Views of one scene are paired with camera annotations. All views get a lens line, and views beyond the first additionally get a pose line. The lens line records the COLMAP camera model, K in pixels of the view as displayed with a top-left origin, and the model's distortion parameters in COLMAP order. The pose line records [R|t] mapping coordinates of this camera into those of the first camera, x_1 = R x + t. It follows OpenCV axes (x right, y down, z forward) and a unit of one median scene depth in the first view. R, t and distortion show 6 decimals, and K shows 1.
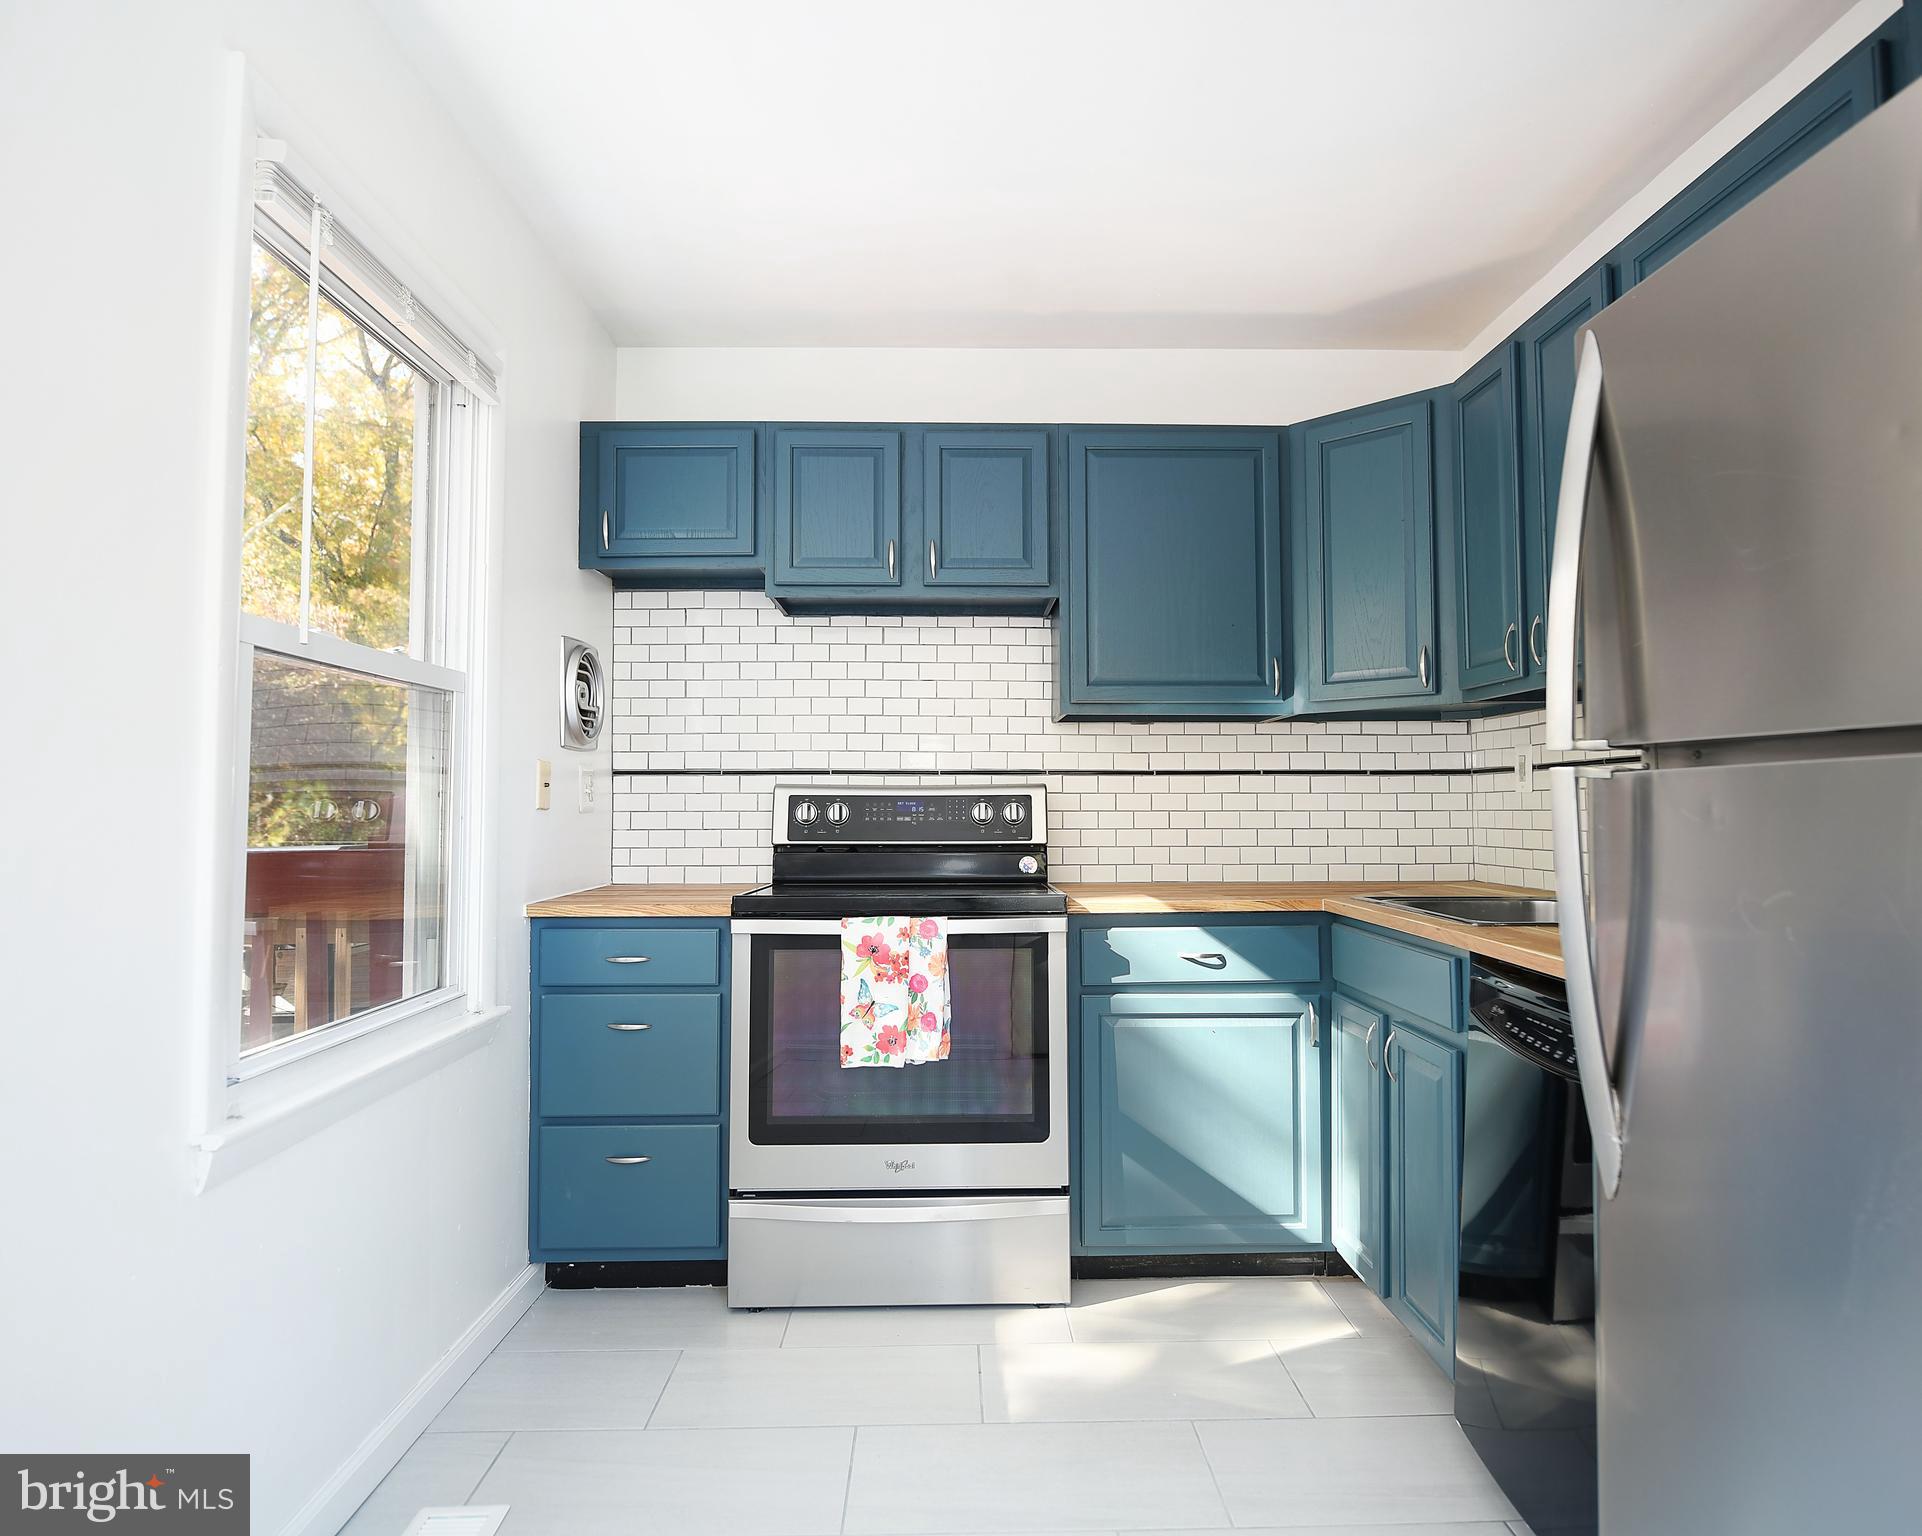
lens RADIAL K [[1184.7, 0, 963.0], [0, 1184.7, 765.2], [0, 0, 1]] dist [-0.000390, -0.001517]
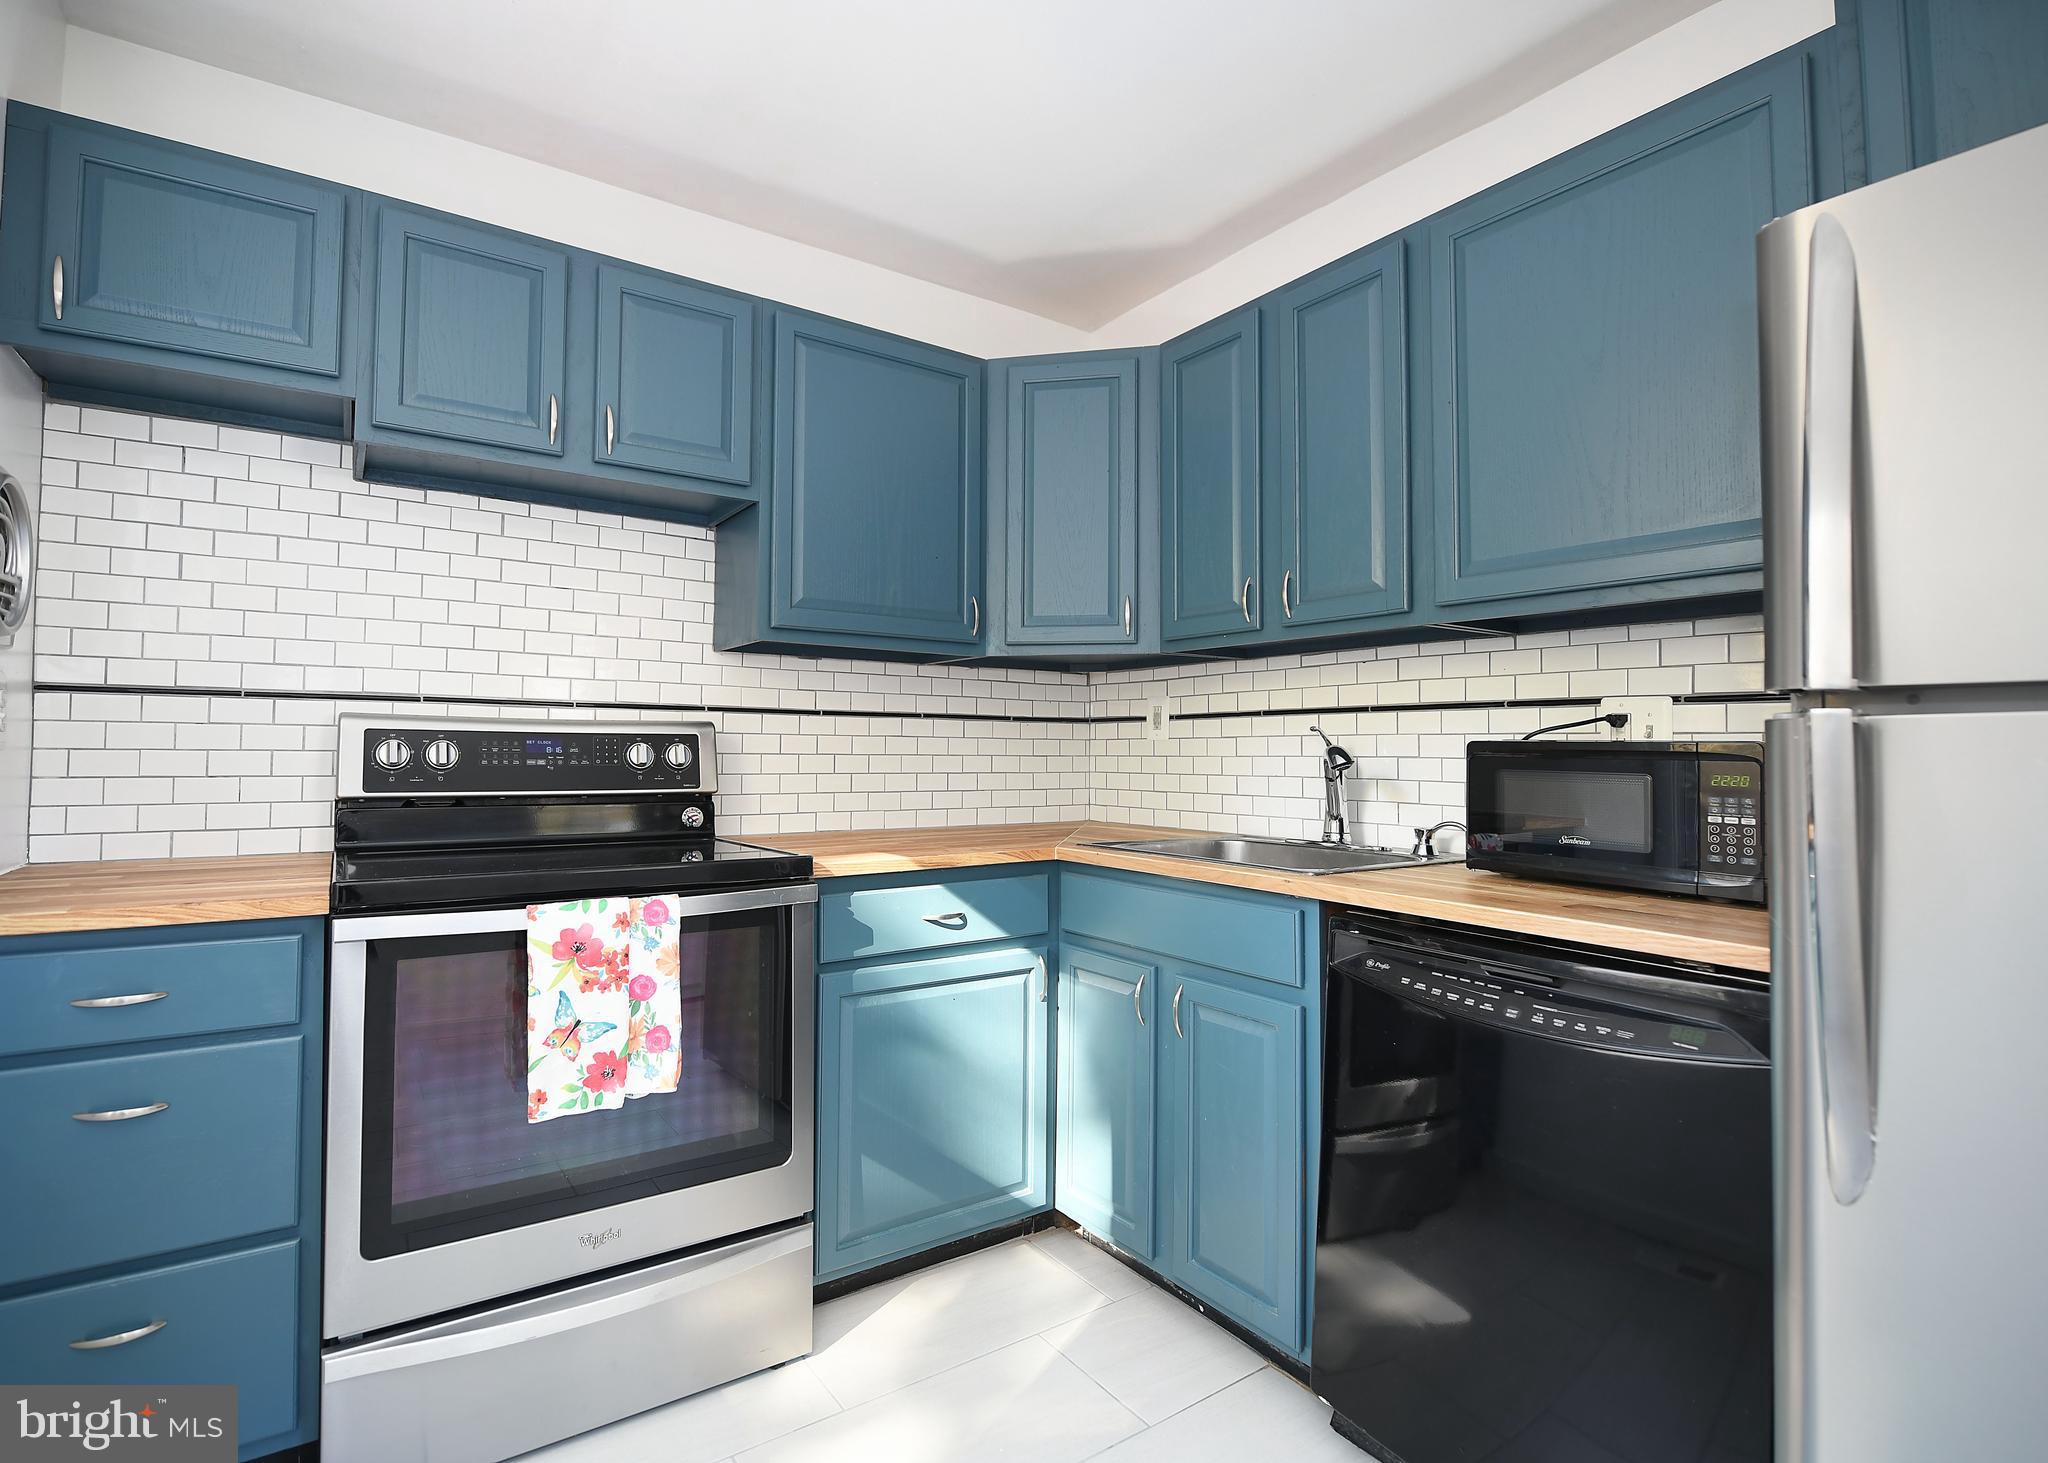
lens RADIAL K [[984.3, 0, 954.5], [0, 984.3, 724.4], [0, 0, 1]] dist [-0.012574, -0.000990]
pose [[0.844795, 0.023647, 0.534567, -0.169190], [-0.028384, 0.999597, 0.000638, 0.012903], [-0.534336, -0.015712, 0.845126, 0.321543]]
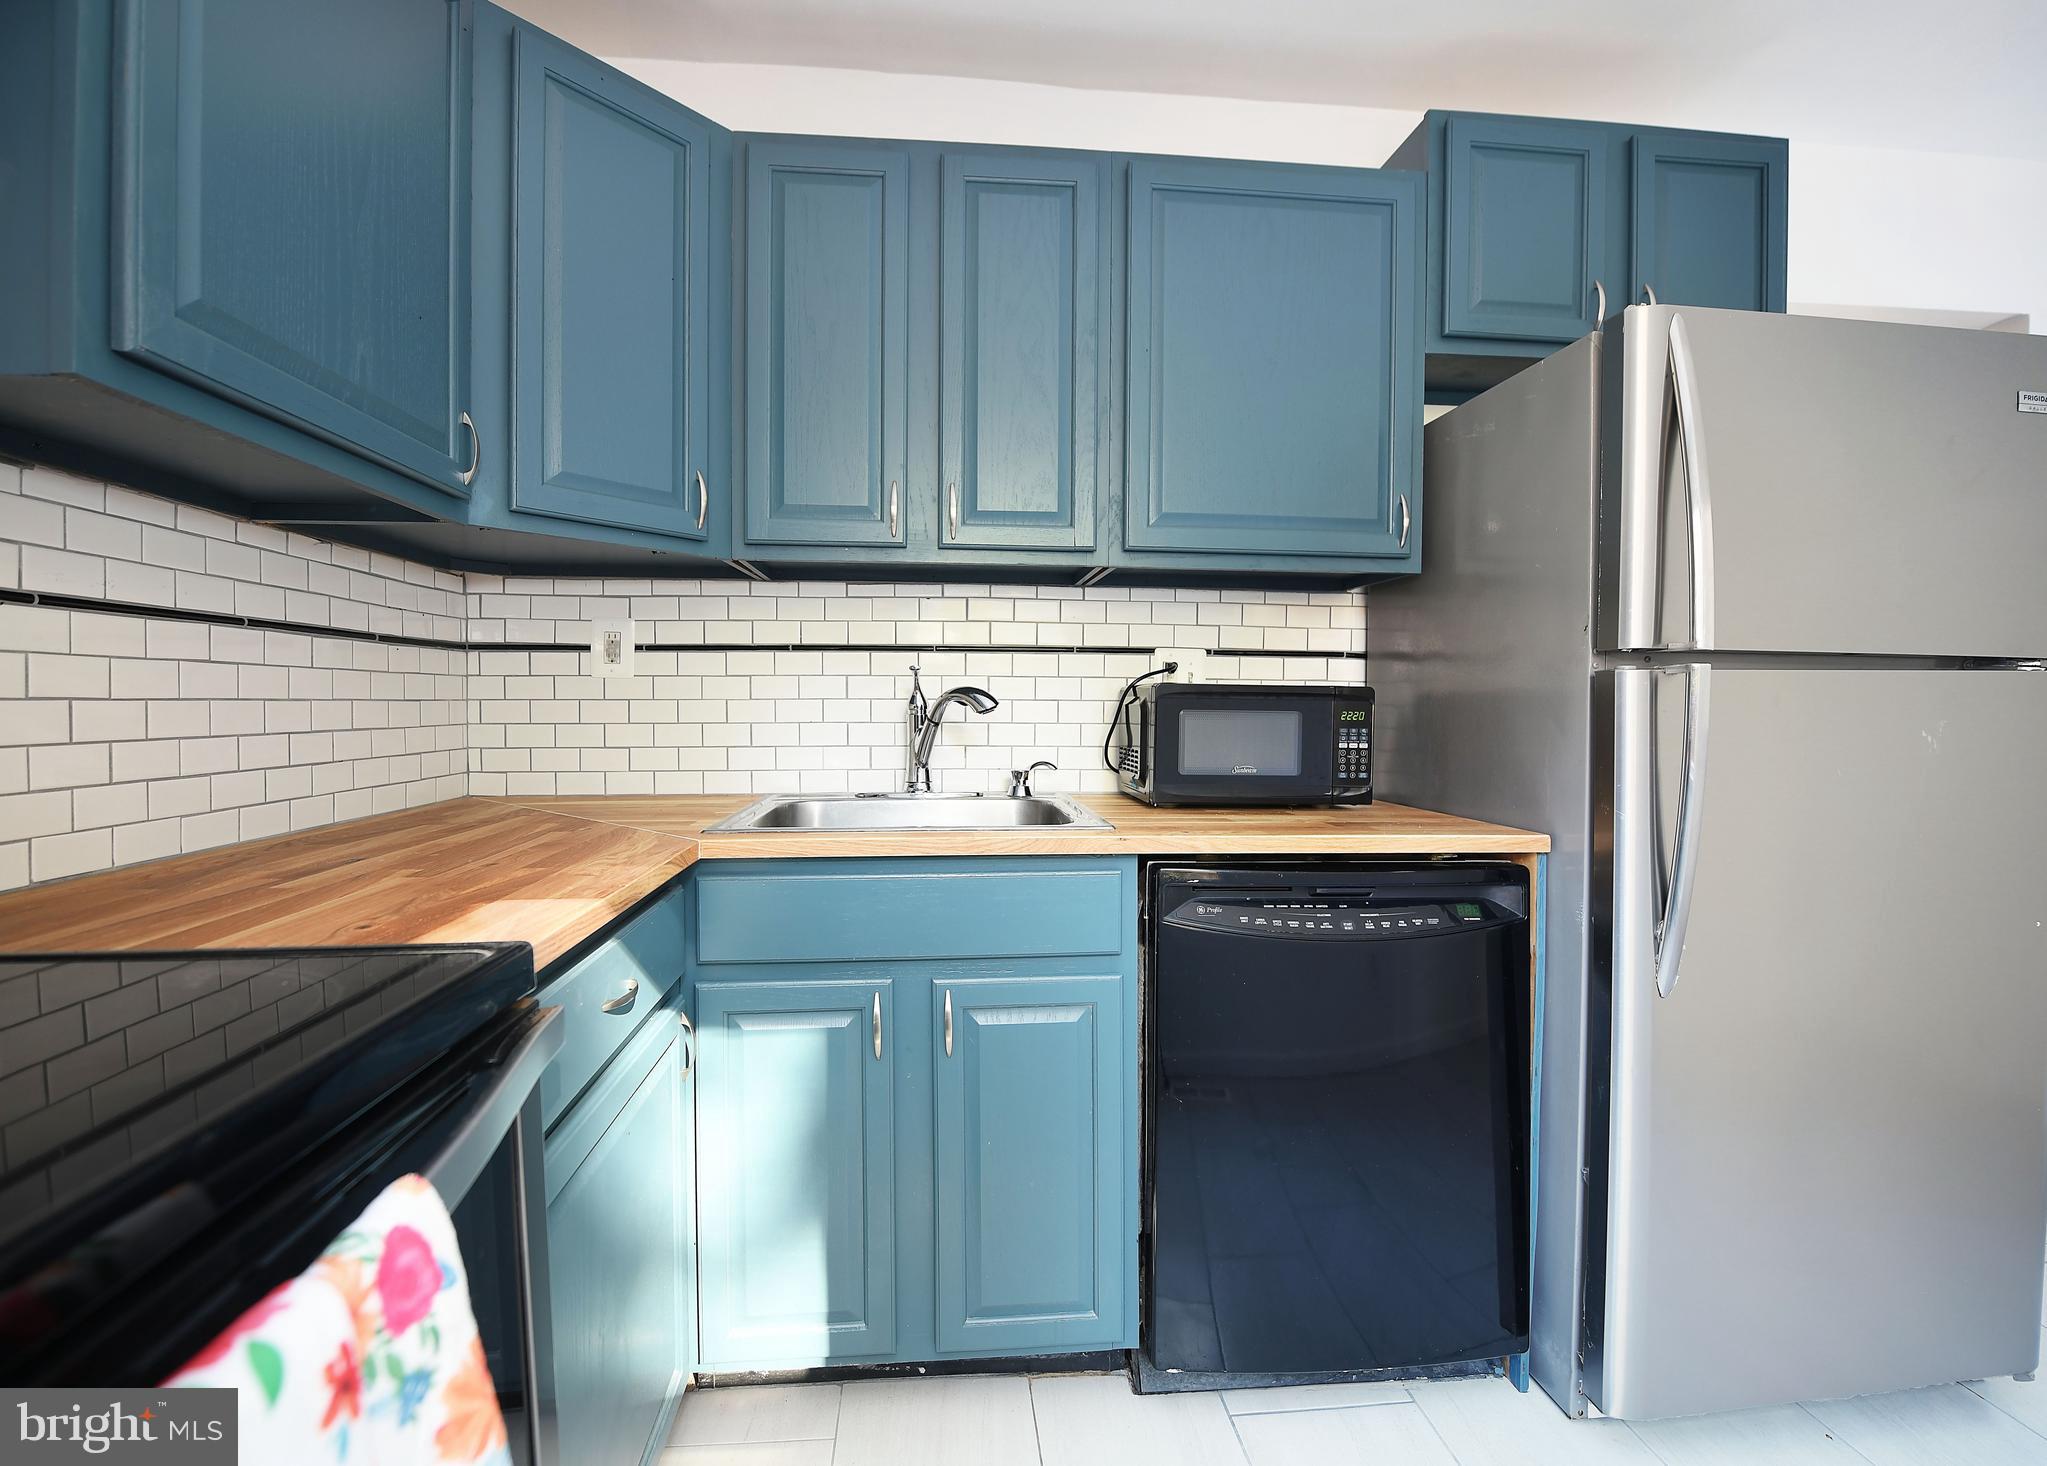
lens RADIAL K [[925.7, 0, 1018.2], [0, 925.7, 723.4], [0, 0, 1]] dist [-0.010258, -0.000129]
pose [[-0.079921, -0.022627, 0.996544, -0.170307], [-0.038476, 0.999067, 0.019599, 0.030308], [-0.996058, -0.036777, -0.080717, 0.754919]]
